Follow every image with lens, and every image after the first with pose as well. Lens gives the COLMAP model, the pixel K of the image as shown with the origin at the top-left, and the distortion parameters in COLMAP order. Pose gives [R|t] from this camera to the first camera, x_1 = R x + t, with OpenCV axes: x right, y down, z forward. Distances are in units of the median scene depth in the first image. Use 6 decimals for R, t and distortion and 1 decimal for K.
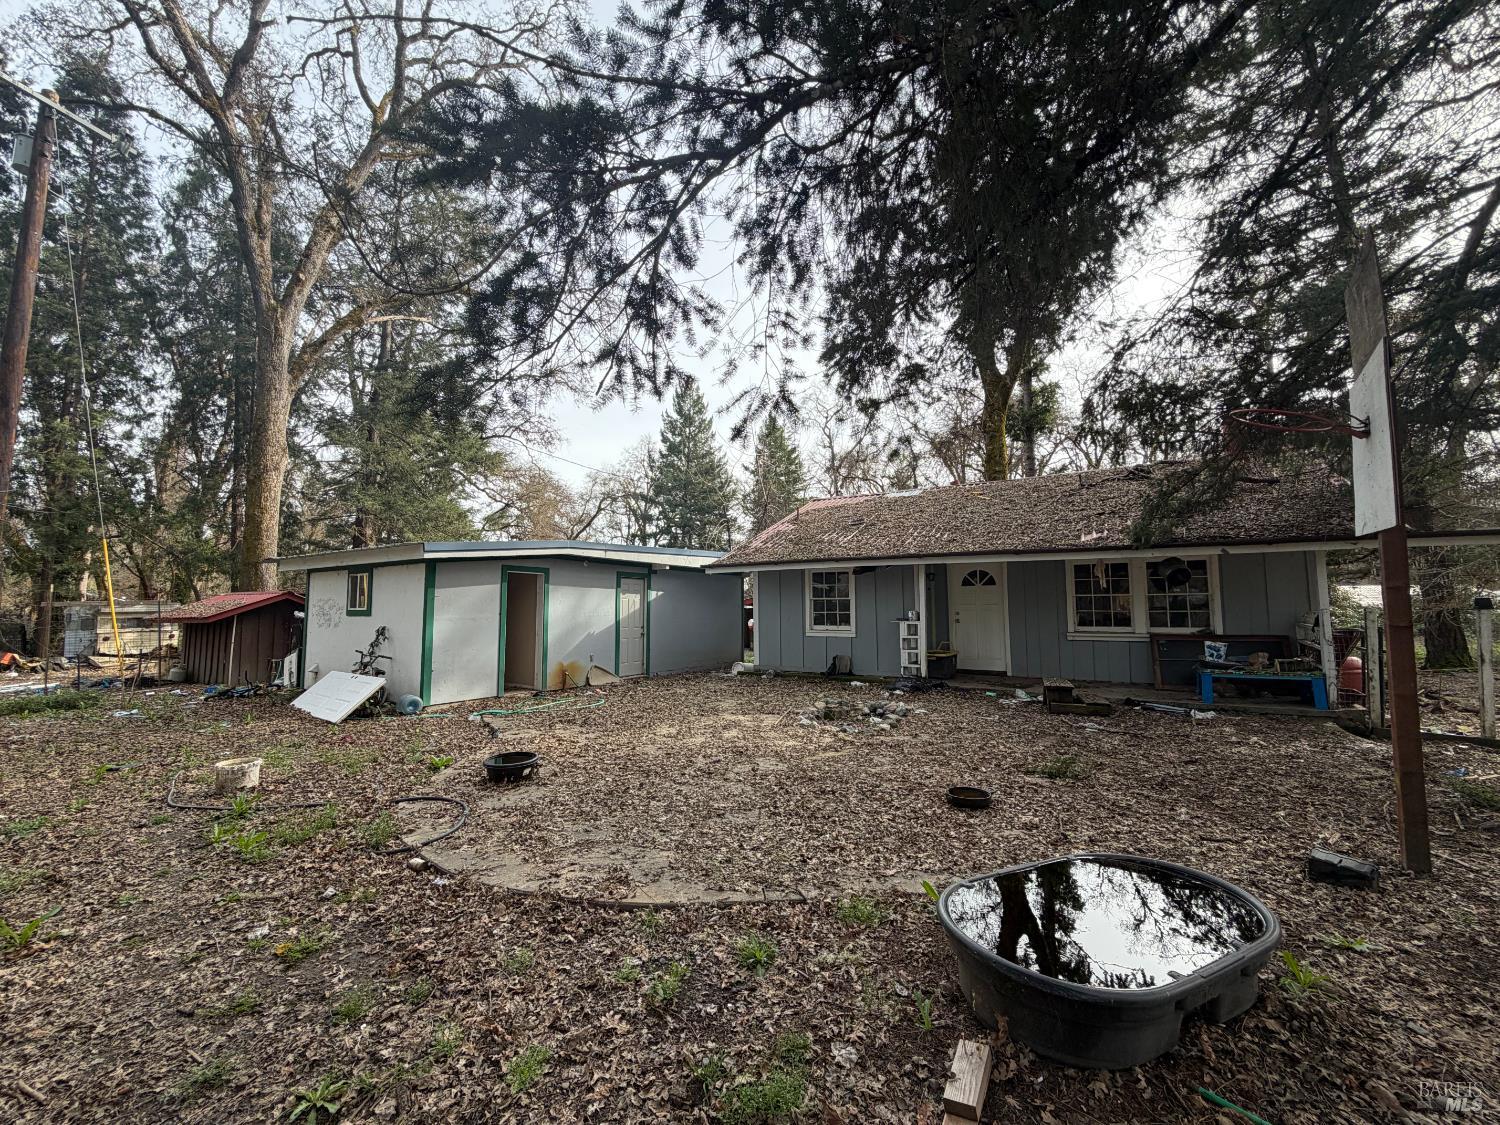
lens RADIAL K [[595.8, 0, 750.0], [0, 595.8, 562.5], [0, 0, 1]] dist [0.000439, -0.000244]
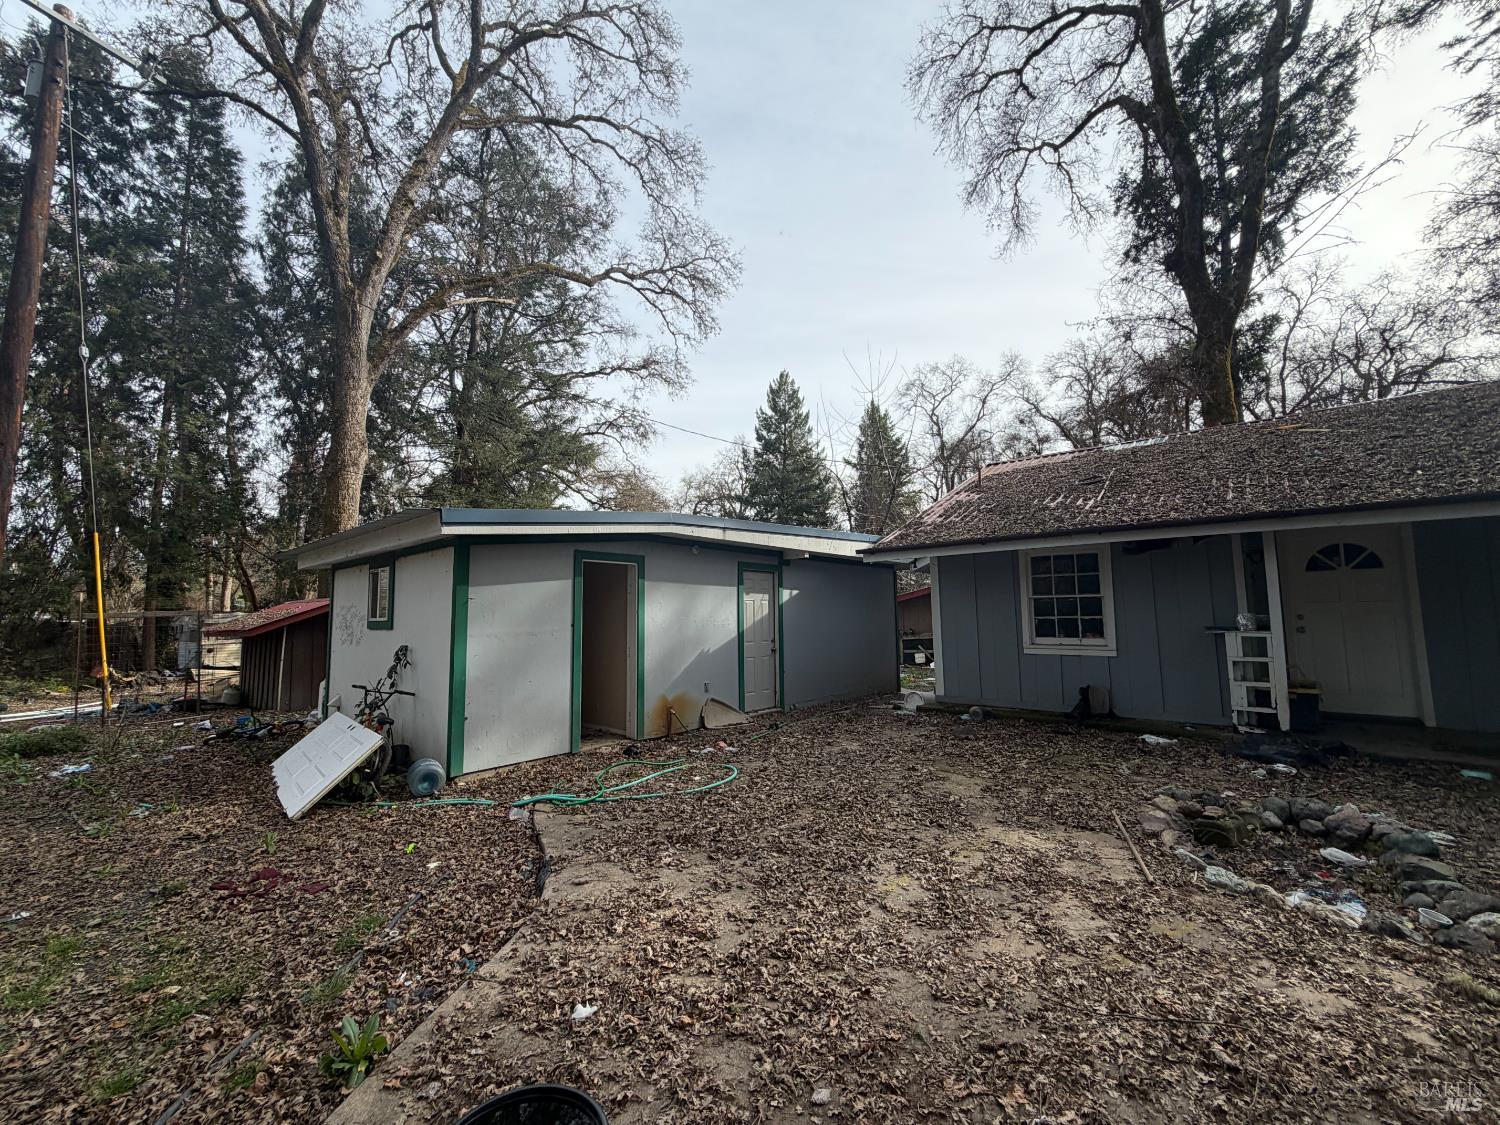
lens RADIAL K [[595.8, 0, 750.0], [0, 595.8, 562.5], [0, 0, 1]] dist [0.000439, -0.000244]
pose [[0.987964, -0.023422, -0.152900, -0.100774], [0.022267, 0.999709, -0.009261, 0.022596], [0.153073, 0.005745, 0.988198, 0.306736]]
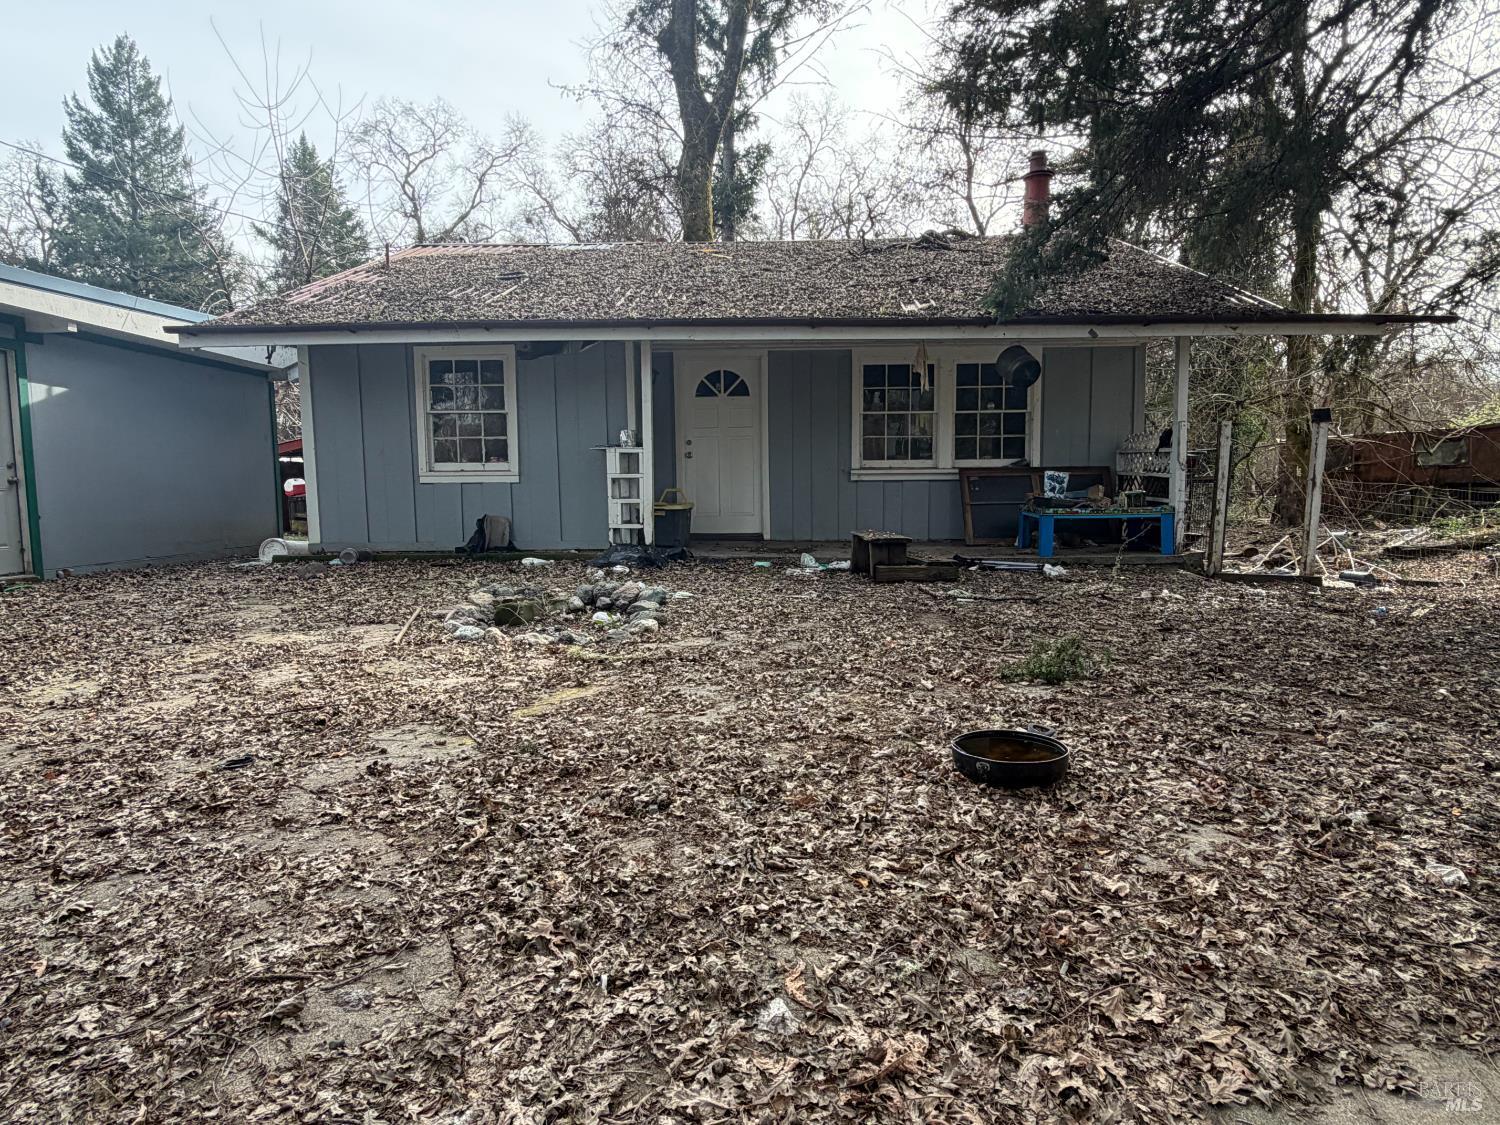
lens RADIAL K [[821.5, 0, 754.4], [0, 821.5, 565.4], [0, 0, 1]] dist [-0.004615, -0.000682]
pose [[0.866527, -0.051965, 0.496418, -0.013226], [-0.034800, 0.985855, 0.163945, 0.066130], [-0.497916, -0.159338, 0.852462, 0.226032]]
